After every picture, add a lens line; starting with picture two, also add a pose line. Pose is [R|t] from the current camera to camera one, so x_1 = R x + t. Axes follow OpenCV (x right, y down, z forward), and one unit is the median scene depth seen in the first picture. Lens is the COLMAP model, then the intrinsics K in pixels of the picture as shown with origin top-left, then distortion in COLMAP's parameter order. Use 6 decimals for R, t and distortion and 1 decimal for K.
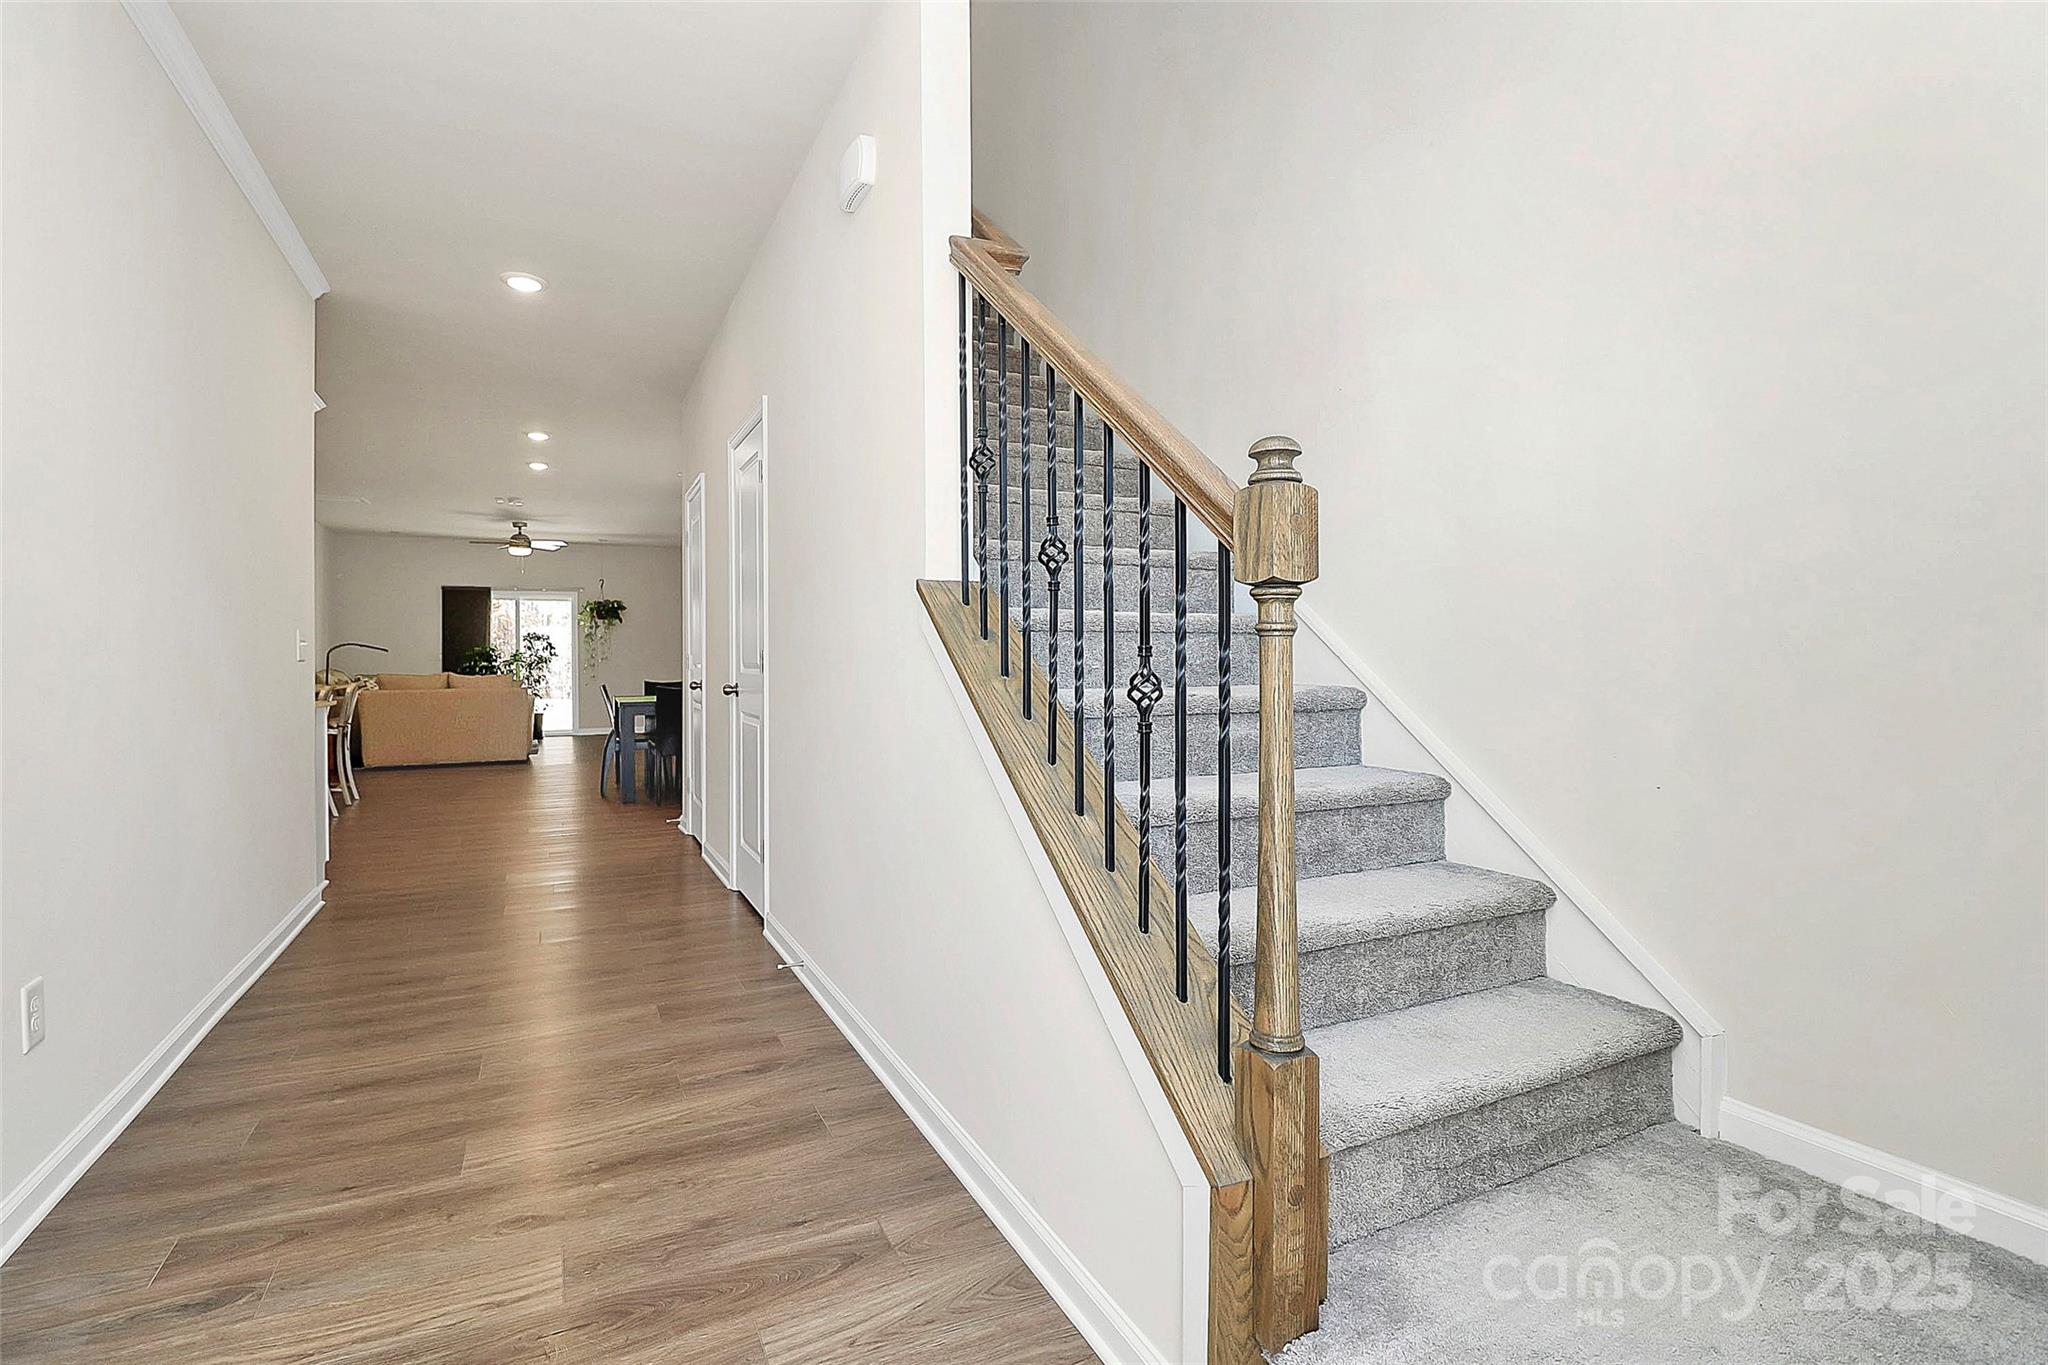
lens RADIAL K [[1021.2, 0, 1025.0], [0, 1021.2, 661.9], [0, 0, 1]] dist [0.000111, -0.000969]
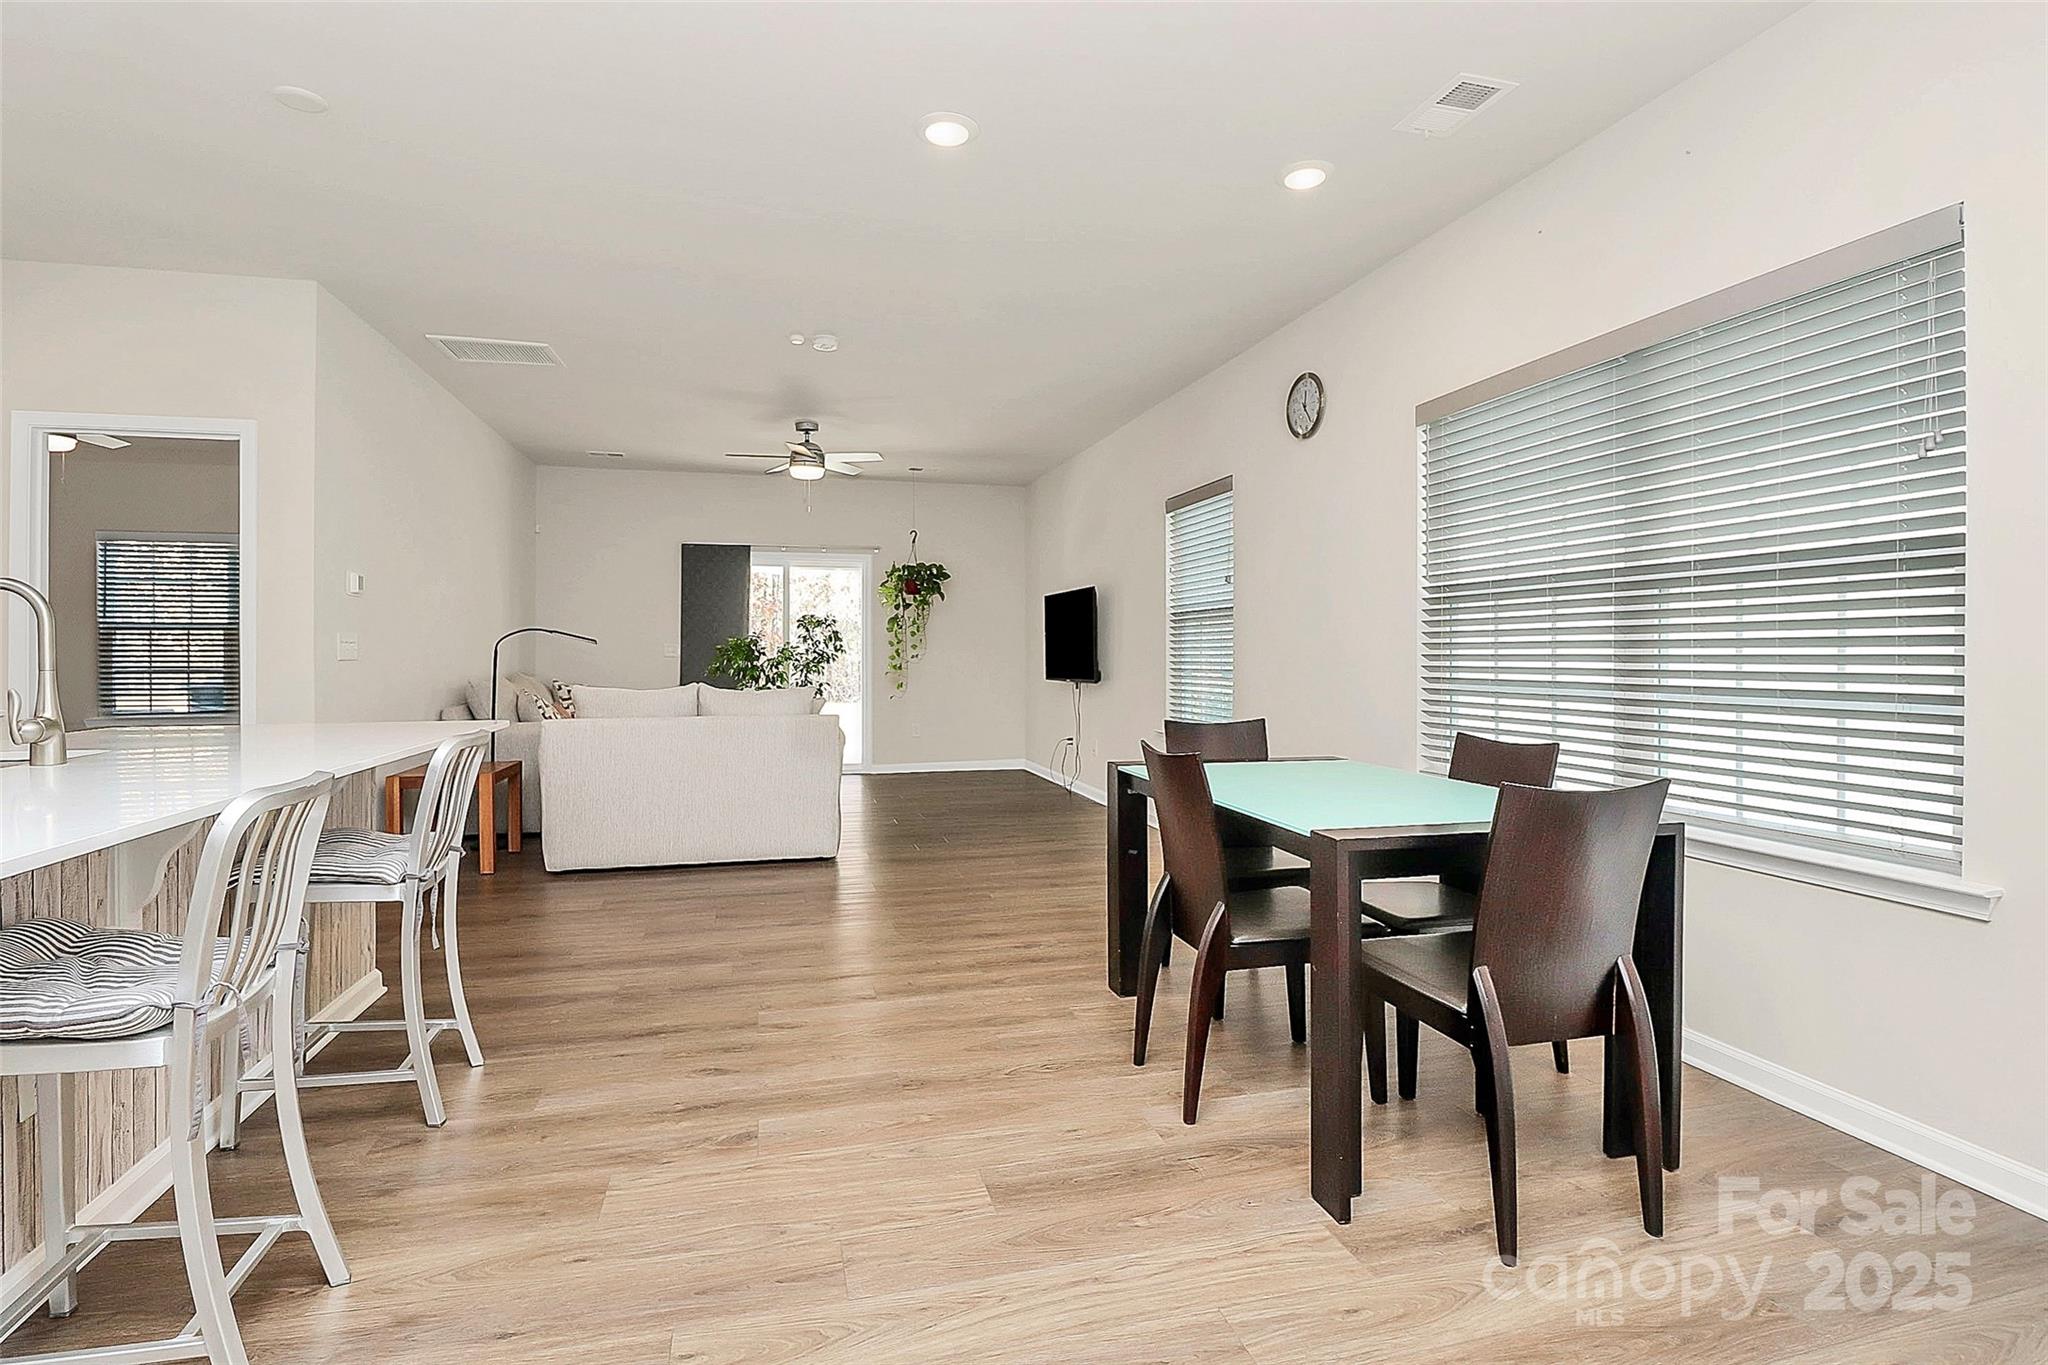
lens RADIAL K [[966.5, 0, 1020.9], [0, 966.5, 650.1], [0, 0, 1]] dist [0.001381, -0.011841]
pose [[0.985395, 0.000724, -0.170282, -0.247254], [-0.001481, 0.999990, -0.004323, -0.004296], [0.170277, 0.004512, 0.985386, 0.422080]]
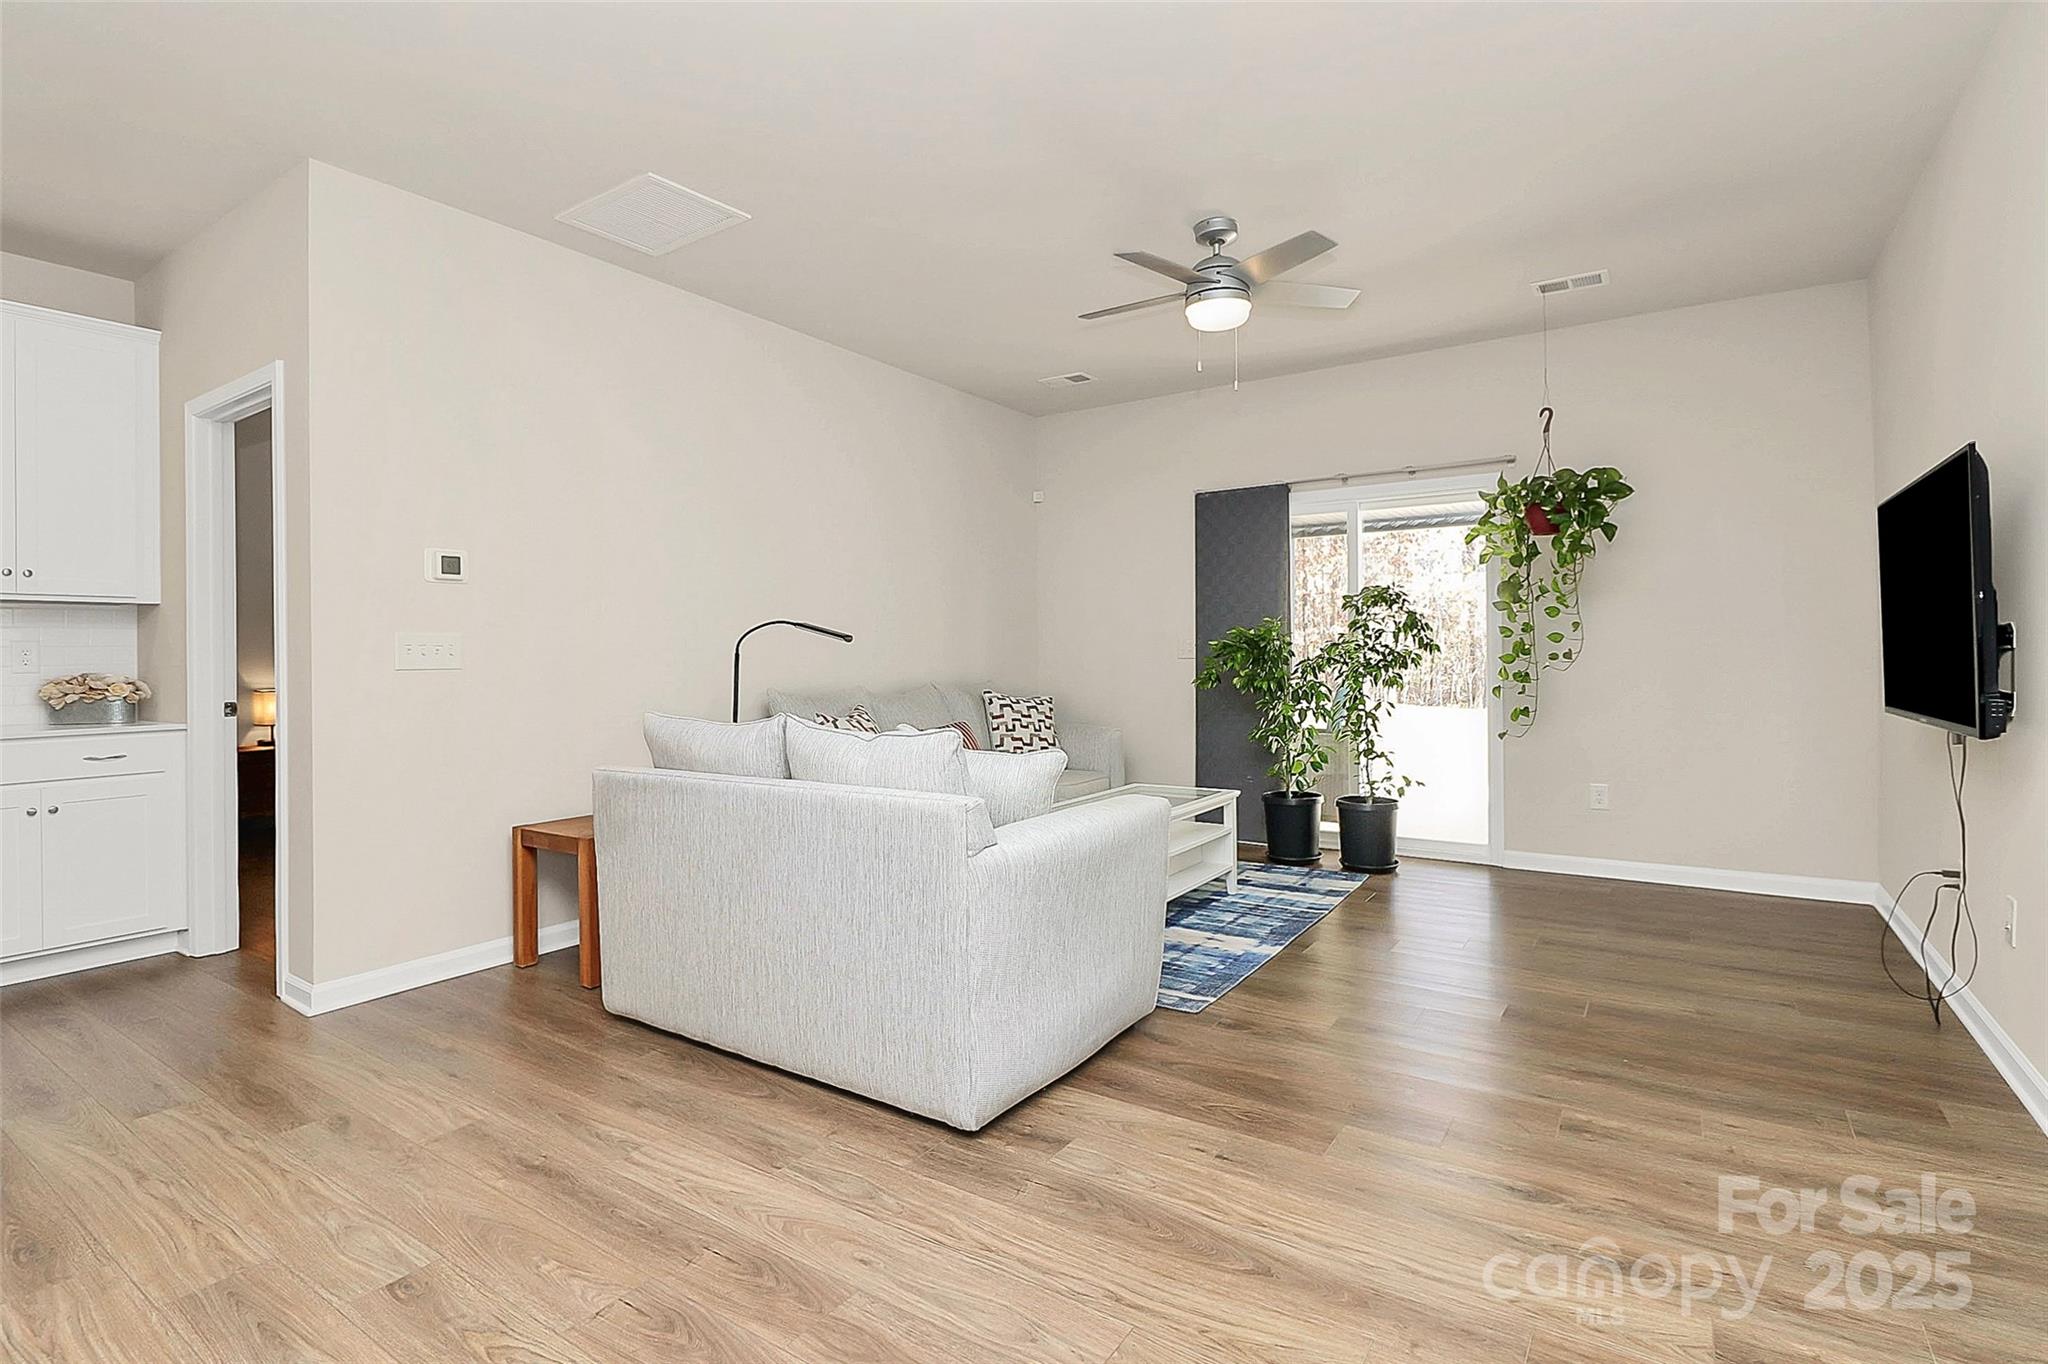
lens RADIAL K [[966.5, 0, 1020.9], [0, 966.5, 649.6], [0, 0, 1]] dist [0.001381, -0.011841]
pose [[0.514454, -0.008132, -0.857480, -0.240048], [0.007952, 0.999957, -0.004712, -0.004845], [0.857481, -0.004394, 0.514496, 0.702324]]
